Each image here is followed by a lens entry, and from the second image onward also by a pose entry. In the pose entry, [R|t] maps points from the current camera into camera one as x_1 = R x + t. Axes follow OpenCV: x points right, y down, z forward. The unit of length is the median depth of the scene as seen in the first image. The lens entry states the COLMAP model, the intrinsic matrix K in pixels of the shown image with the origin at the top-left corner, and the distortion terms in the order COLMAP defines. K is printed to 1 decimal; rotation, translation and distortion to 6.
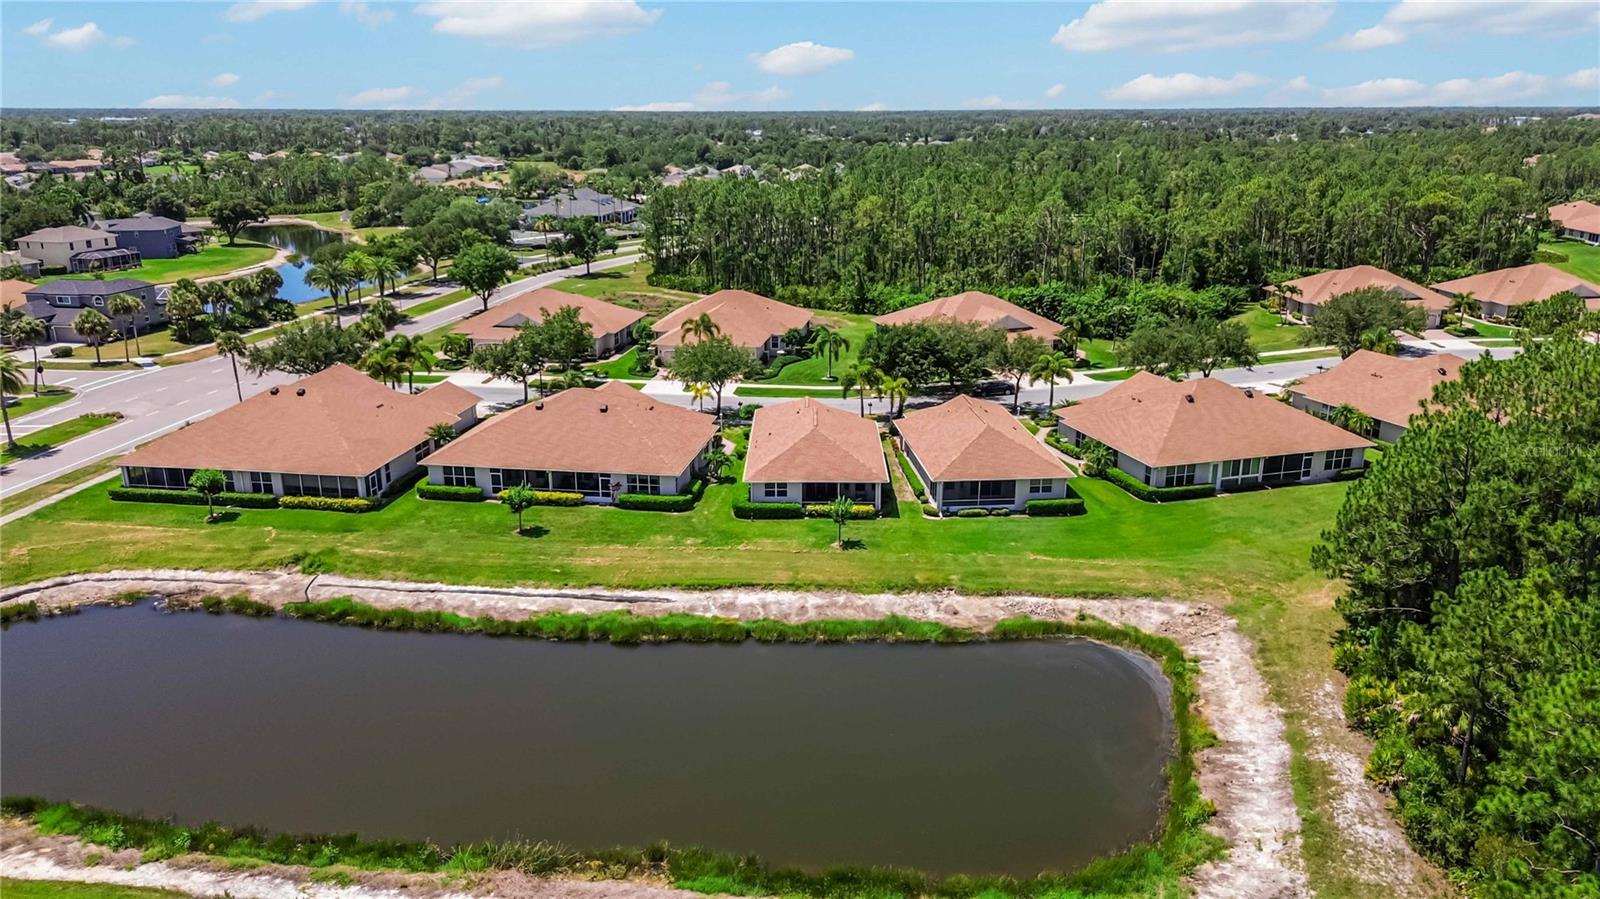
lens RADIAL K [[1123.8, 0, 787.2], [0, 1123.8, 445.0], [0, 0, 1]] dist [0.070512, -0.077524]
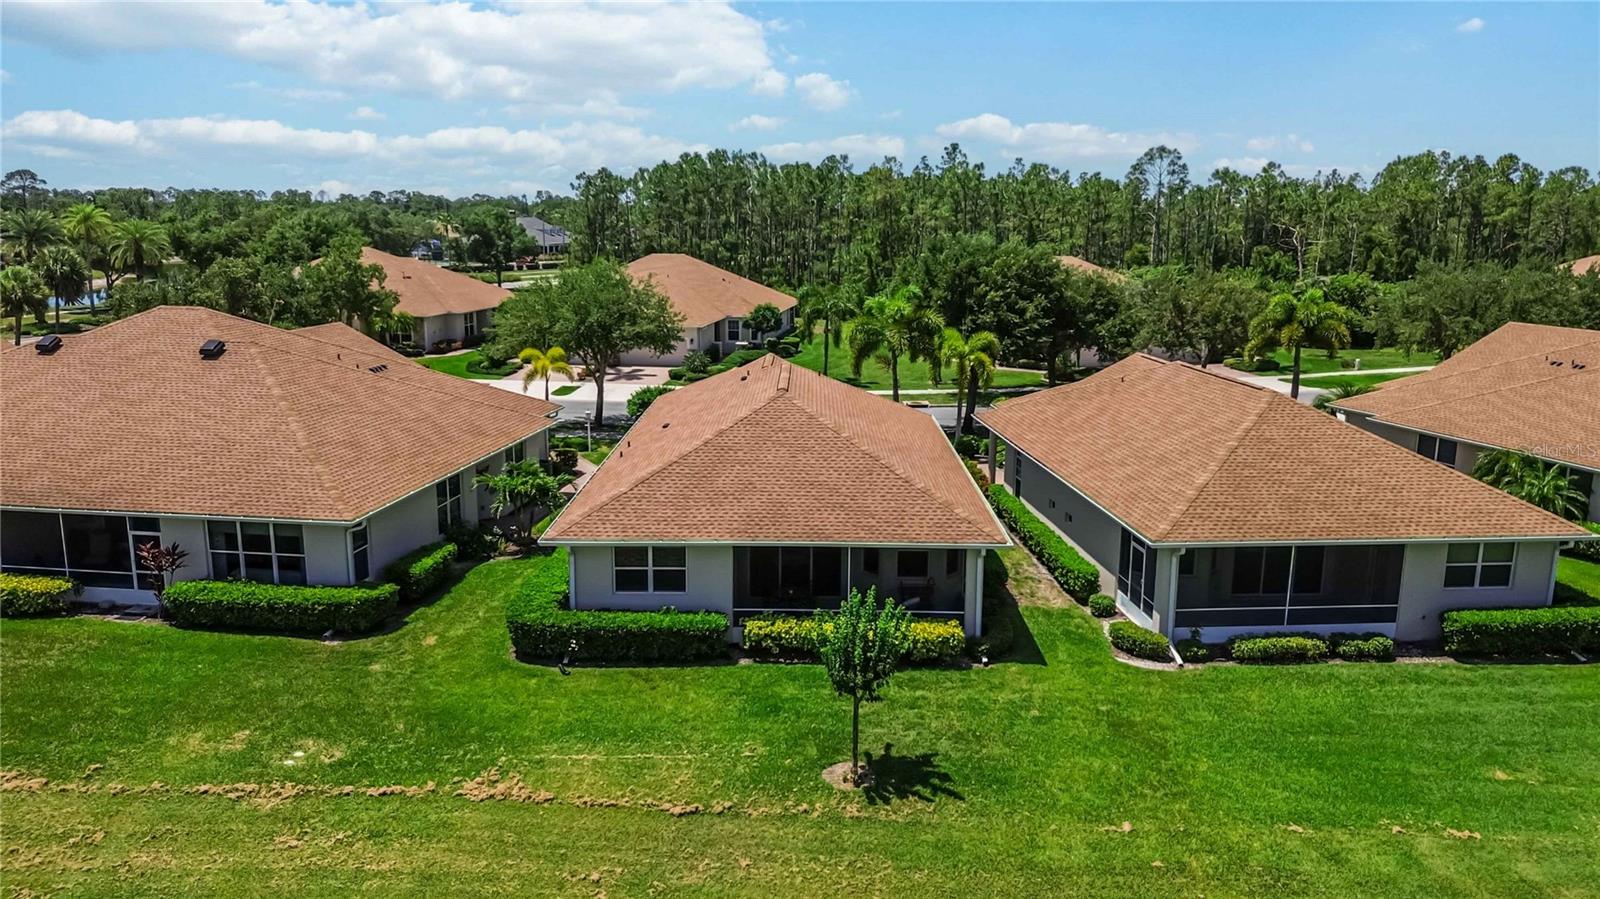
lens RADIAL K [[1123.8, 0, 787.2], [0, 1123.8, 445.0], [0, 0, 1]] dist [0.070512, -0.077524]
pose [[0.999964, 0.008373, 0.001493, 0.027504], [-0.008212, 0.996202, -0.086680, 0.031983], [-0.002213, 0.086665, 0.996235, 0.675593]]
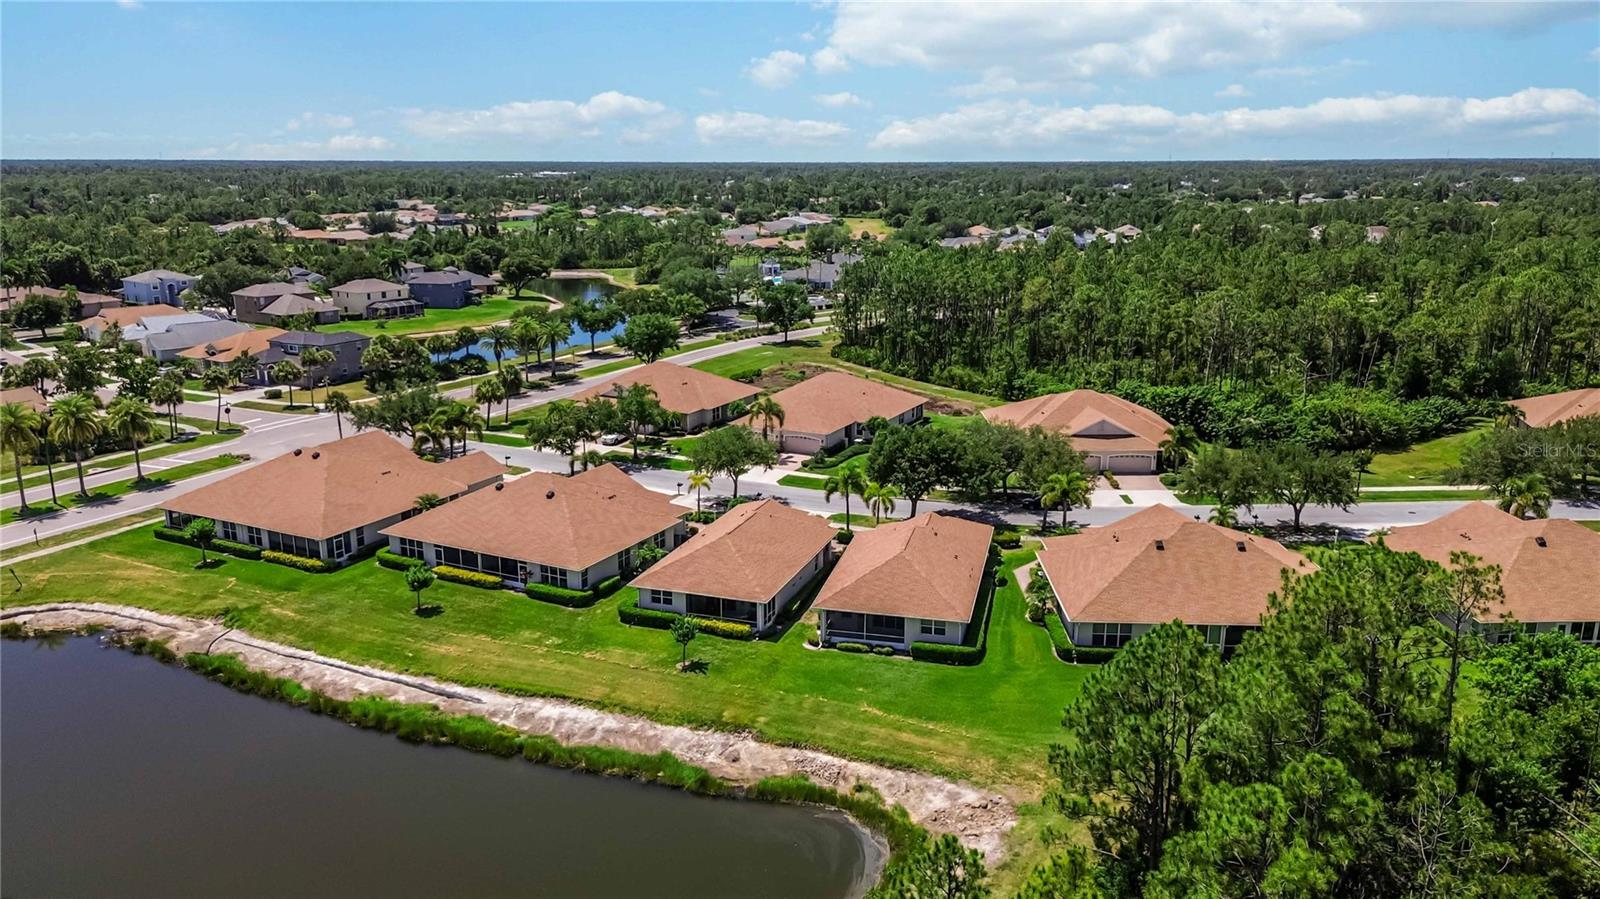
lens RADIAL K [[1135.2, 0, 800.0], [0, 1135.2, 449.5], [0, 0, 1]] dist [0.076593, -0.087833]
pose [[0.946992, 0.078969, -0.311399, 0.397447], [-0.091364, 0.995494, -0.025396, -0.072845], [0.307990, 0.052501, 0.949940, 0.092136]]
